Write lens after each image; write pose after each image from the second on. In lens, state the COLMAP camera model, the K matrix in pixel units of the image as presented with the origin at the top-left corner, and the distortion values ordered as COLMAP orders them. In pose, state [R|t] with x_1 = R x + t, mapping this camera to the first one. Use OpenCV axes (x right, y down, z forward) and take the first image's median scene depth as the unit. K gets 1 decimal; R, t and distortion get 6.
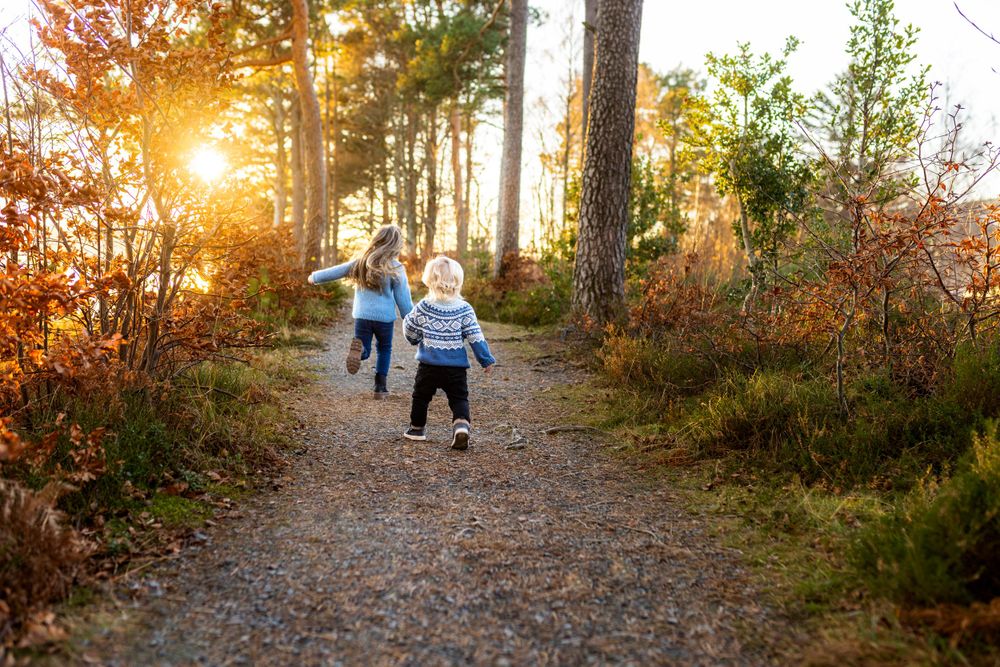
lens RADIAL K [[1020.4, 0, 520.6], [0, 1020.4, 350.0], [0, 0, 1]] dist [-0.001019, 0.002175]
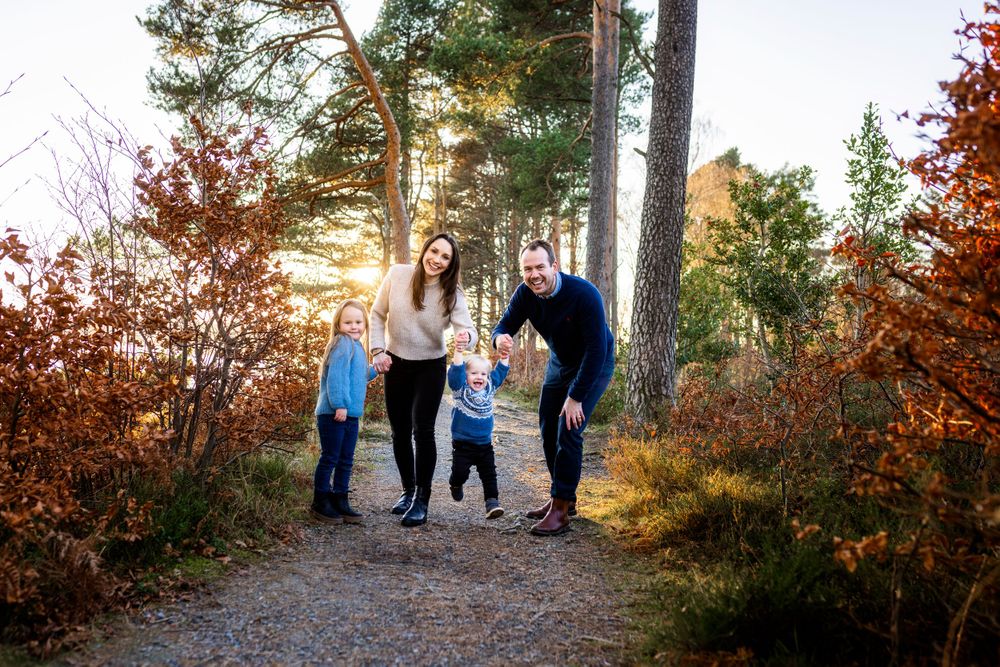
lens RADIAL K [[1012.1, 0, 485.2], [0, 1012.1, 334.4], [0, 0, 1]] dist [0.002954, -0.004737]
pose [[0.989009, 0.007636, -0.147655, 0.088421], [-0.023381, 0.994177, -0.105194, -0.004409], [0.145992, 0.107491, 0.983429, -0.104356]]
